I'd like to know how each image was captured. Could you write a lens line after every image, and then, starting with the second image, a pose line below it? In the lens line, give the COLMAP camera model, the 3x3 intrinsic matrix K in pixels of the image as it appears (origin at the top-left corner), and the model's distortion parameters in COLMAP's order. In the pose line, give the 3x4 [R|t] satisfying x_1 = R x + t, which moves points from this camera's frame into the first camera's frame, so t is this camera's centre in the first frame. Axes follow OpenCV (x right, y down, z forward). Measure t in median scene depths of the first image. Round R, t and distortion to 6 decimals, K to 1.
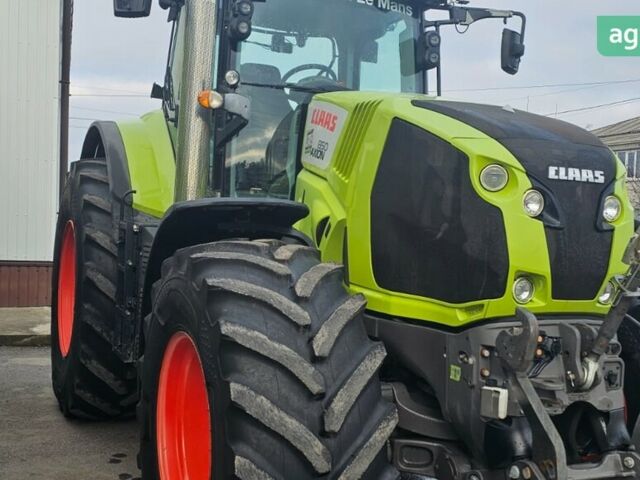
lens RADIAL K [[540.5, 0, 322.6], [0, 540.5, 226.0], [0, 0, 1]] dist [0.068386, -0.154250]
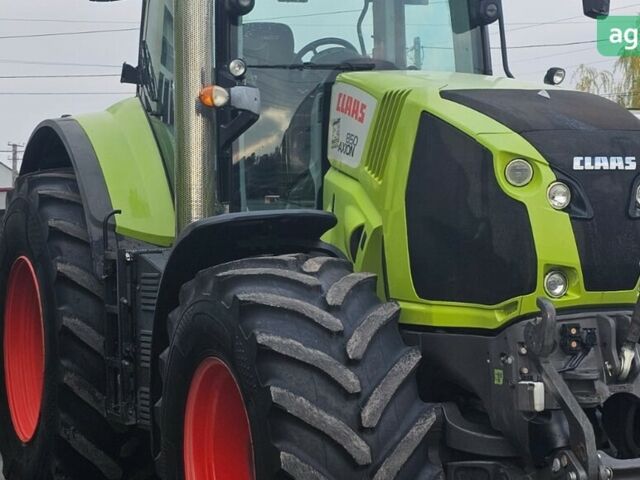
lens RADIAL K [[830.5, 0, 342.1], [0, 830.5, 241.6], [0, 0, 1]] dist [0.077777, 0.002945]
pose [[0.996928, -0.069787, -0.035571, 0.039689], [0.069697, 0.997561, -0.003749, 0.018841], [0.035746, 0.001258, 0.999360, -0.518859]]
